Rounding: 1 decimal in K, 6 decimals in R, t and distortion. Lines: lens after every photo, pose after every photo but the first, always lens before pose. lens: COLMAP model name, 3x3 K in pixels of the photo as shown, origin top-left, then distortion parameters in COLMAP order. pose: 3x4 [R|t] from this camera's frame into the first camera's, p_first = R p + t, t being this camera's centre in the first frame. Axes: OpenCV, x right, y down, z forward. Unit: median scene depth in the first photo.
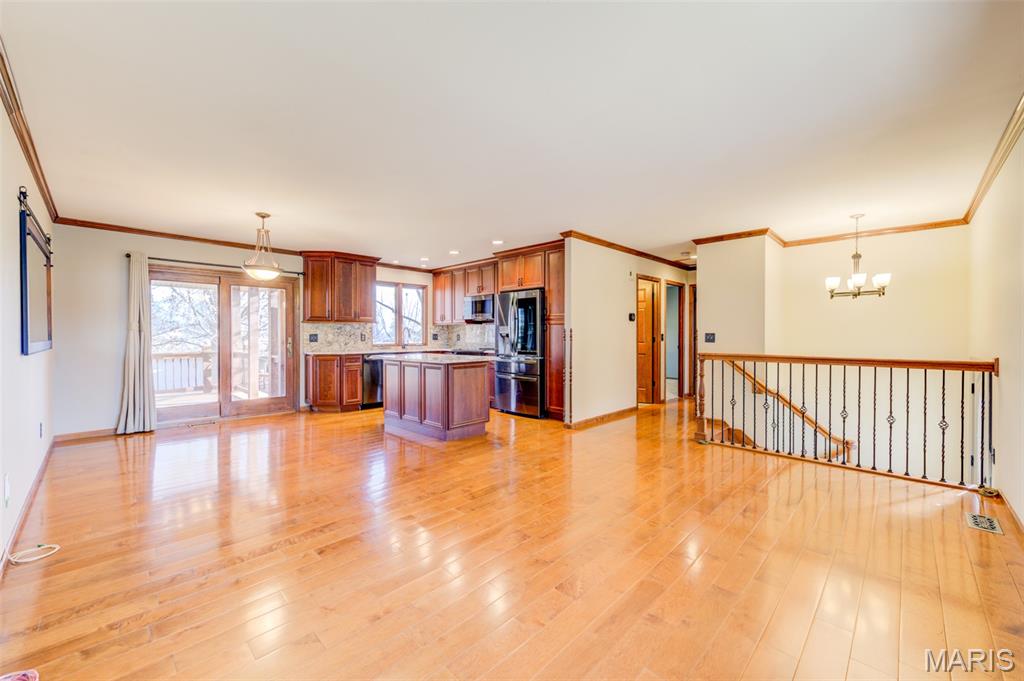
lens RADIAL K [[401.8, 0, 520.4], [0, 401.8, 335.3], [0, 0, 1]] dist [0.010481, -0.003865]
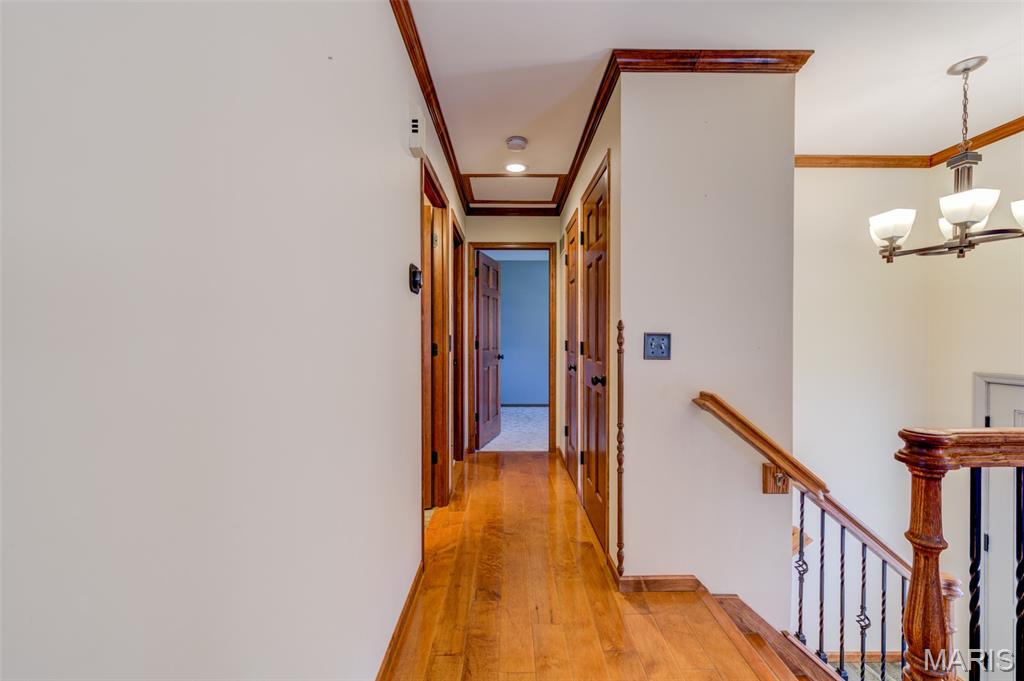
lens RADIAL K [[401.8, 0, 510.8], [0, 401.8, 336.5], [0, 0, 1]] dist [0.010481, -0.003865]
pose [[0.715711, -0.002909, 0.698391, 0.115849], [0.000977, 0.999995, 0.003164, -0.002809], [-0.698396, -0.001583, 0.715710, 0.725850]]
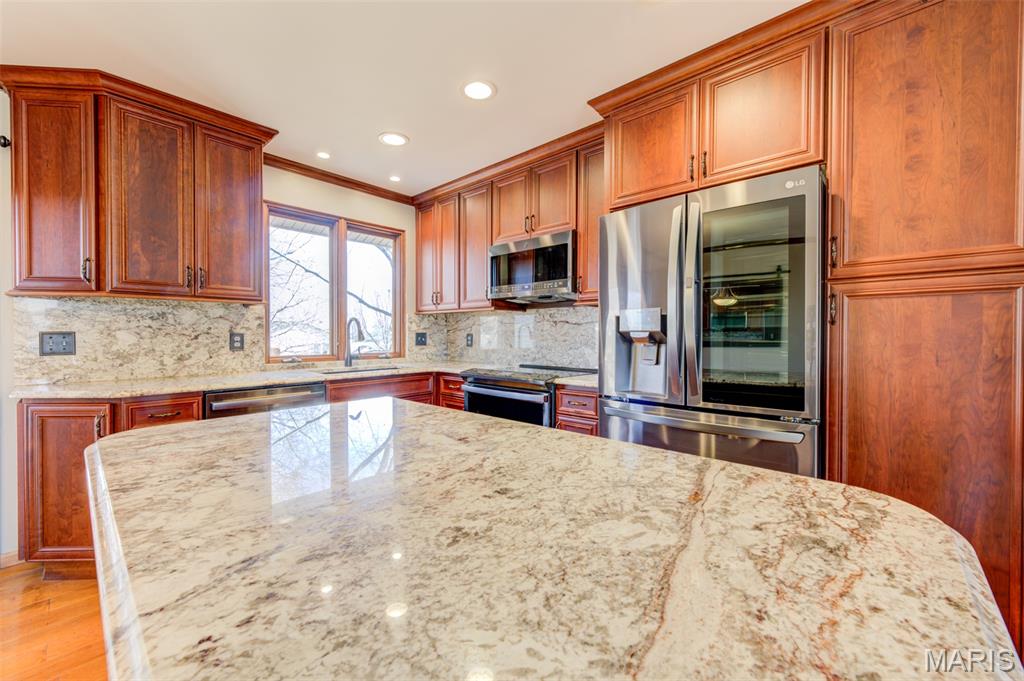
lens RADIAL K [[401.8, 0, 514.8], [0, 401.8, 336.7], [0, 0, 1]] dist [0.010481, -0.003865]
pose [[0.999586, 0.001434, 0.028726, -0.145042], [-0.001566, 0.999988, 0.004585, -0.001340], [-0.028719, -0.004628, 0.999577, 0.660698]]
